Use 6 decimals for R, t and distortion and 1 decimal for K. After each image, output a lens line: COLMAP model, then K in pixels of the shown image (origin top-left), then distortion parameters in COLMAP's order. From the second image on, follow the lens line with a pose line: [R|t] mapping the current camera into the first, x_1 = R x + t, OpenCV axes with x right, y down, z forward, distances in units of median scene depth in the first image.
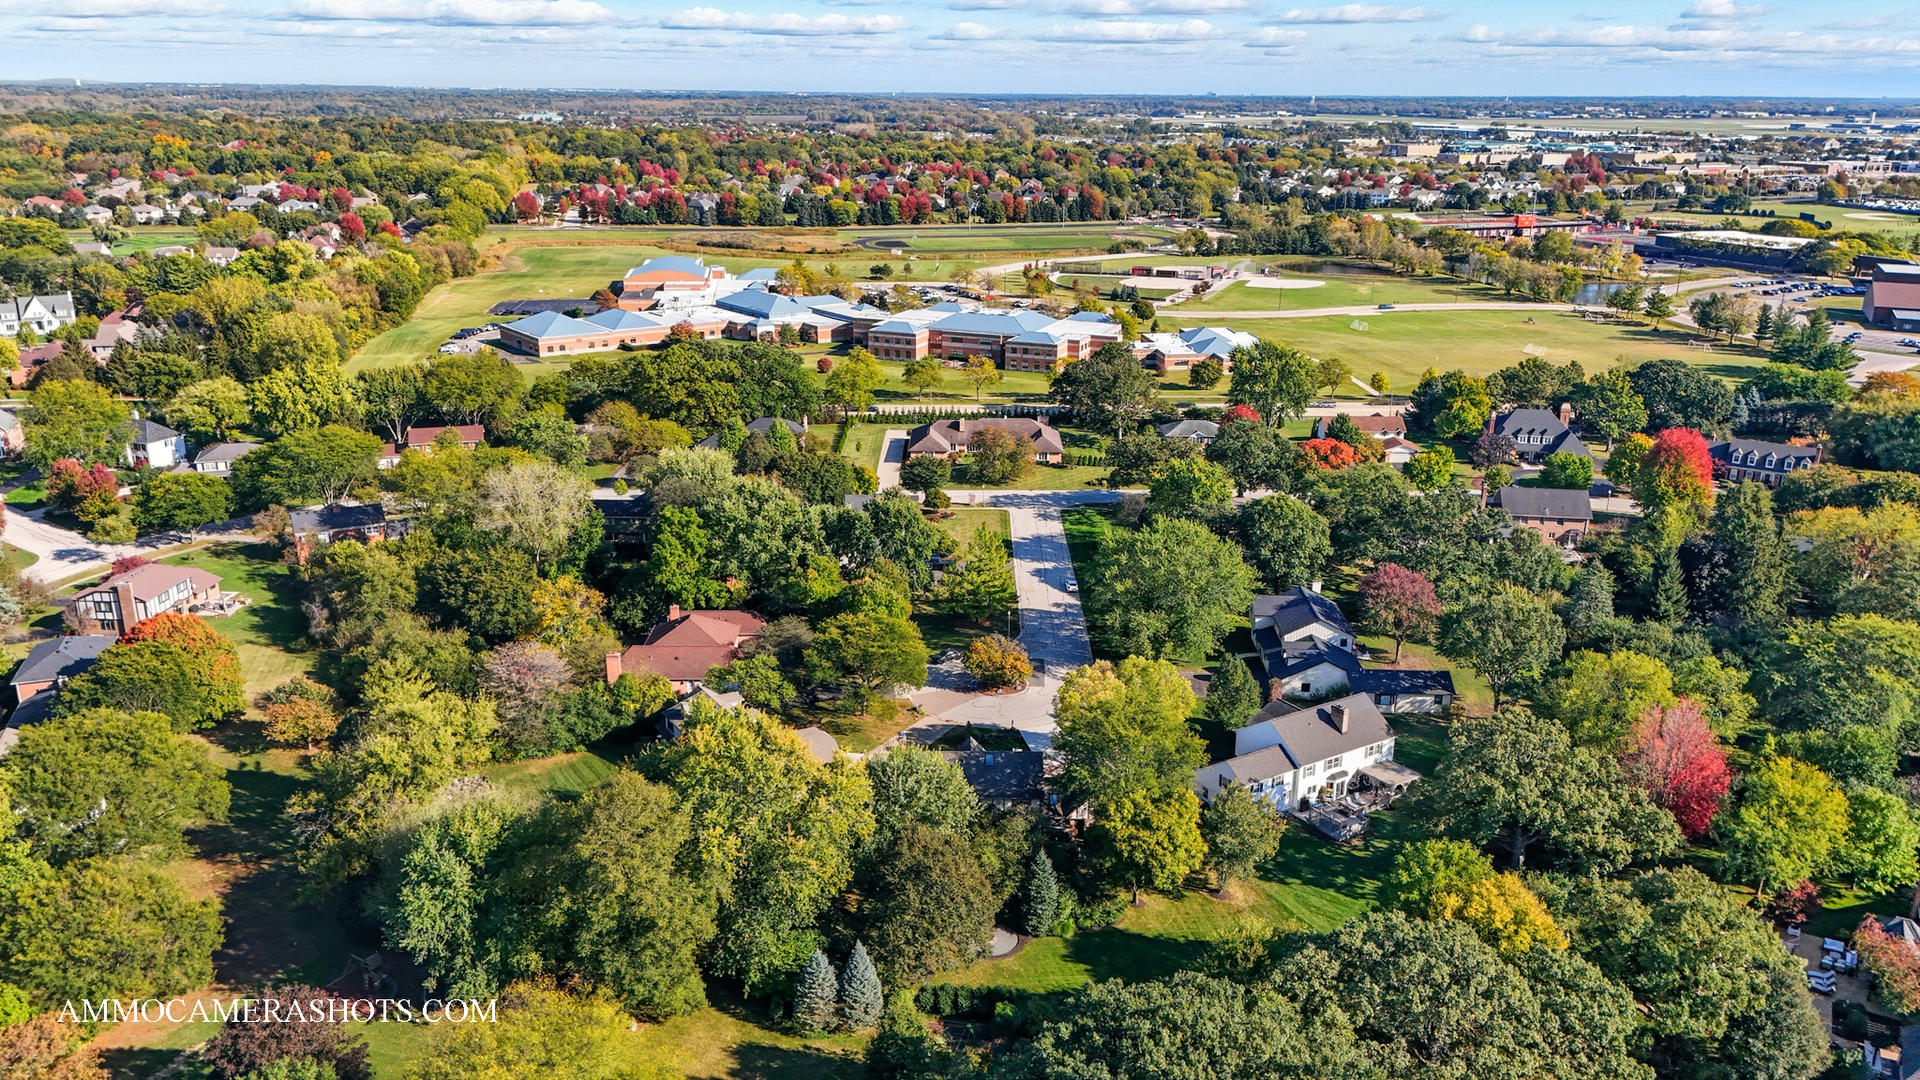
lens RADIAL K [[1410.9, 0, 960.0], [0, 1410.9, 540.0], [0, 0, 1]] dist [0.103461, -0.126212]
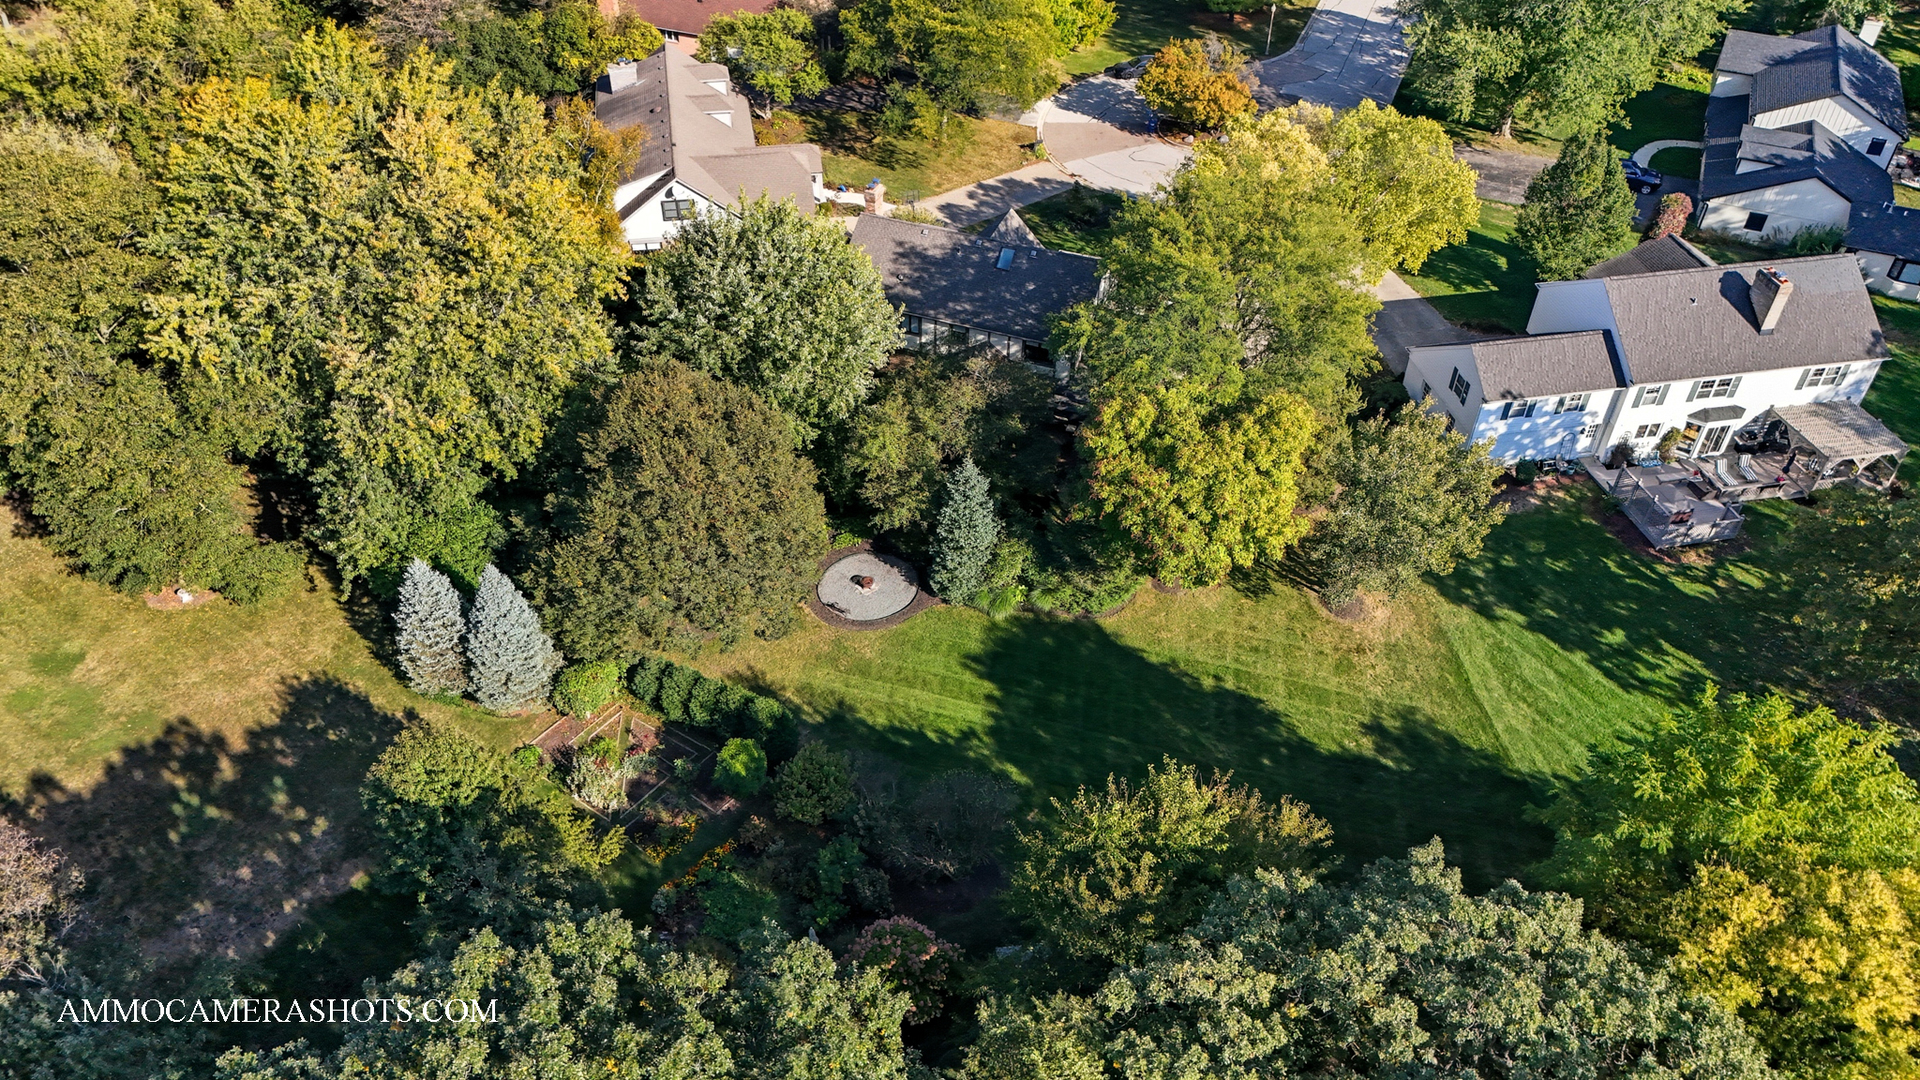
lens RADIAL K [[1417.3, 0, 960.0], [0, 1417.3, 540.0], [0, 0, 1]] dist [0.071160, -0.063656]
pose [[0.930561, 0.242763, -0.274085, 0.132478], [-0.117690, 0.907184, 0.403938, 0.027745], [0.346707, -0.343631, 0.872761, 0.362175]]
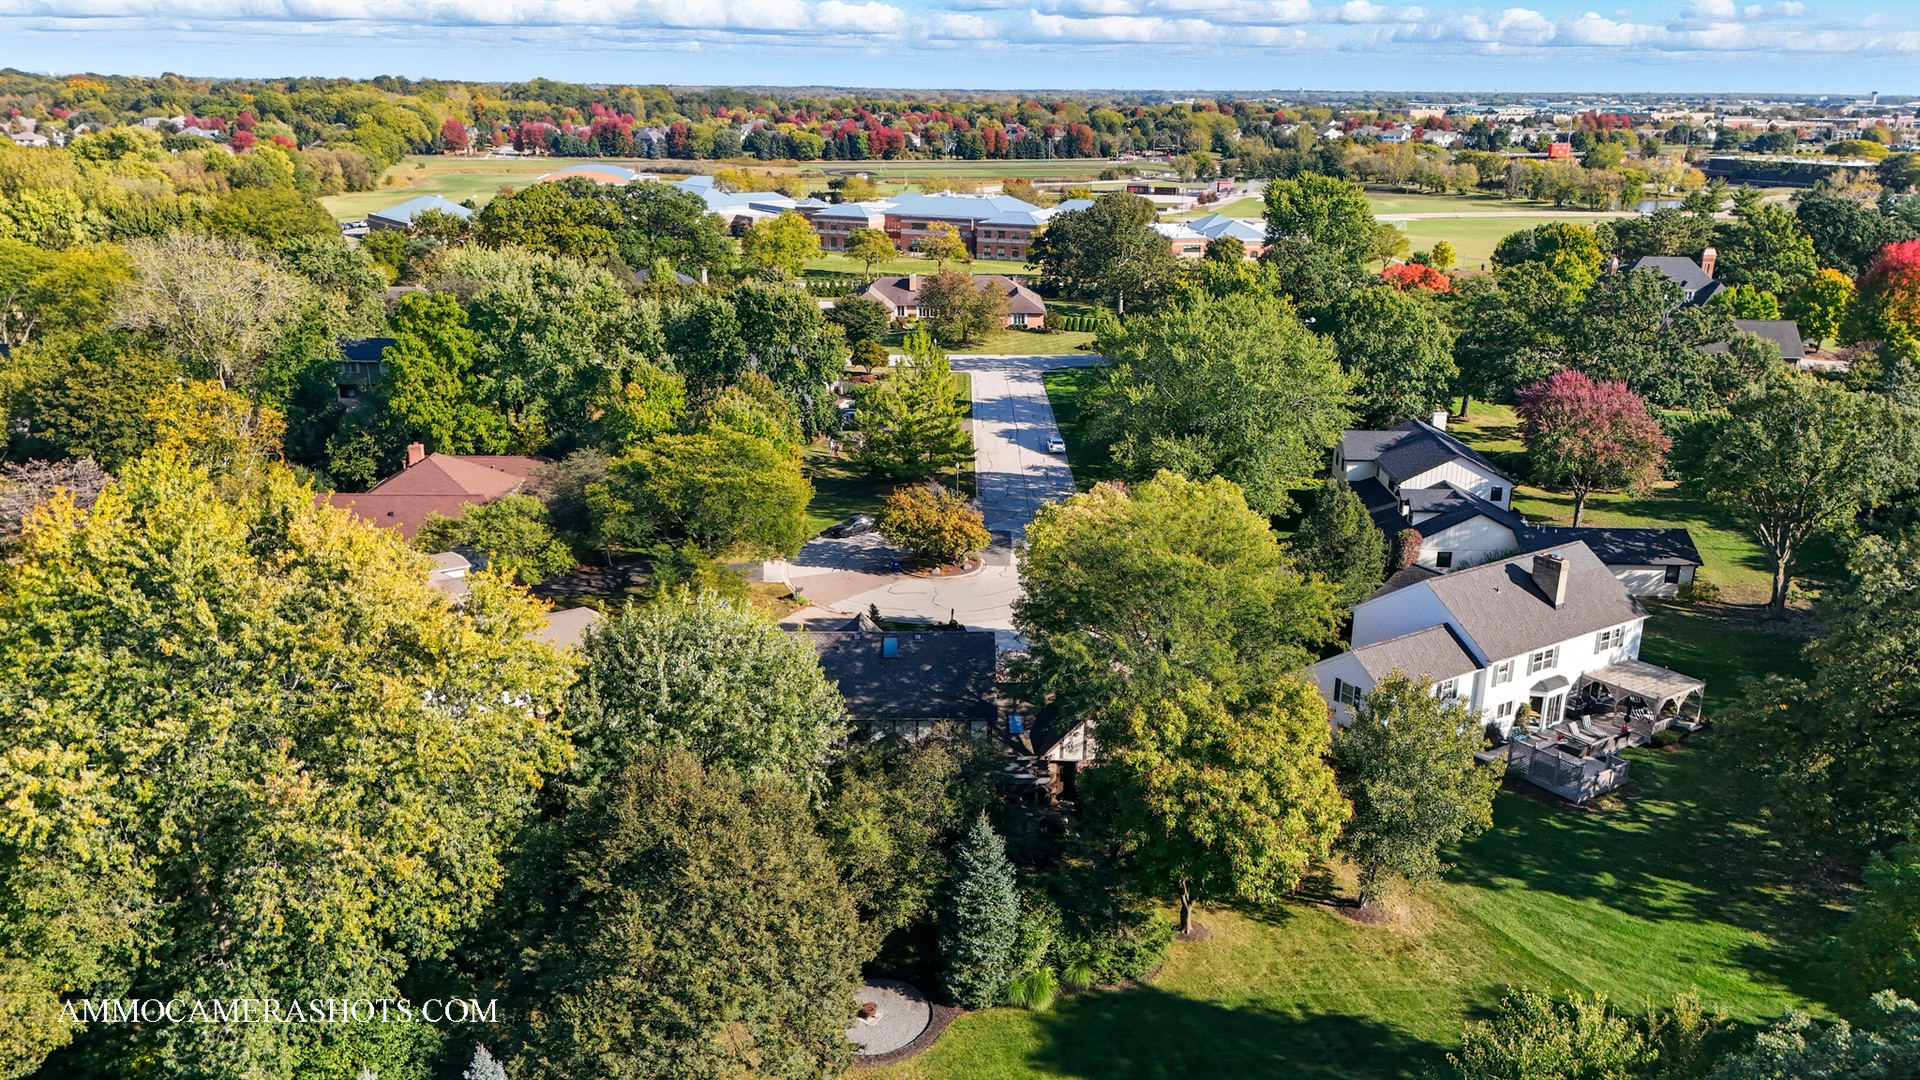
lens RADIAL K [[1417.3, 0, 960.0], [0, 1417.3, 540.0], [0, 0, 1]] dist [0.071160, -0.063656]
pose [[0.999965, -0.002058, 0.008076, 0.031244], [0.002057, 0.999998, 0.000131, 0.086951], [-0.008076, -0.000114, 0.999967, 0.364545]]
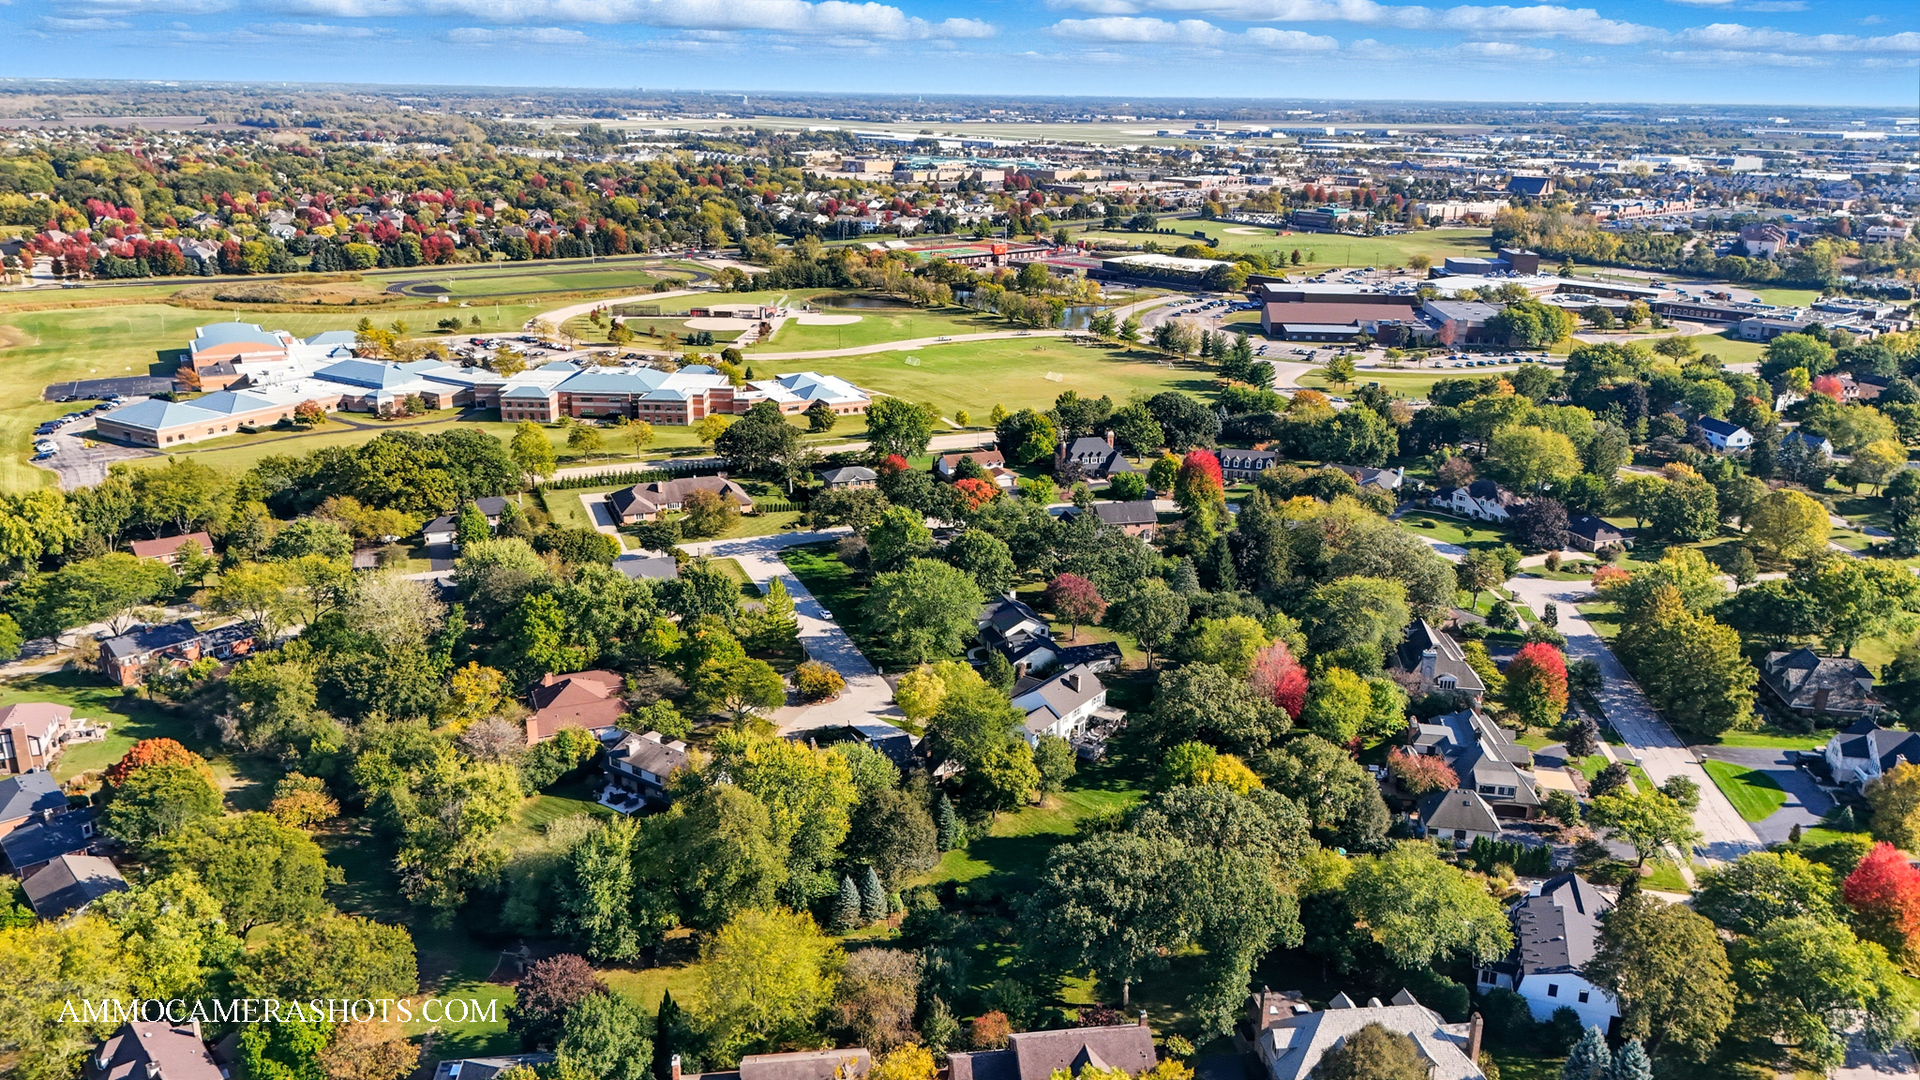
lens RADIAL K [[1410.9, 0, 960.0], [0, 1410.9, 540.0], [0, 0, 1]] dist [0.103461, -0.126212]
pose [[0.928542, -0.109058, 0.354847, -0.292003], [0.107363, 0.993917, 0.024527, -0.061177], [-0.355363, 0.015323, 0.934603, -0.296227]]
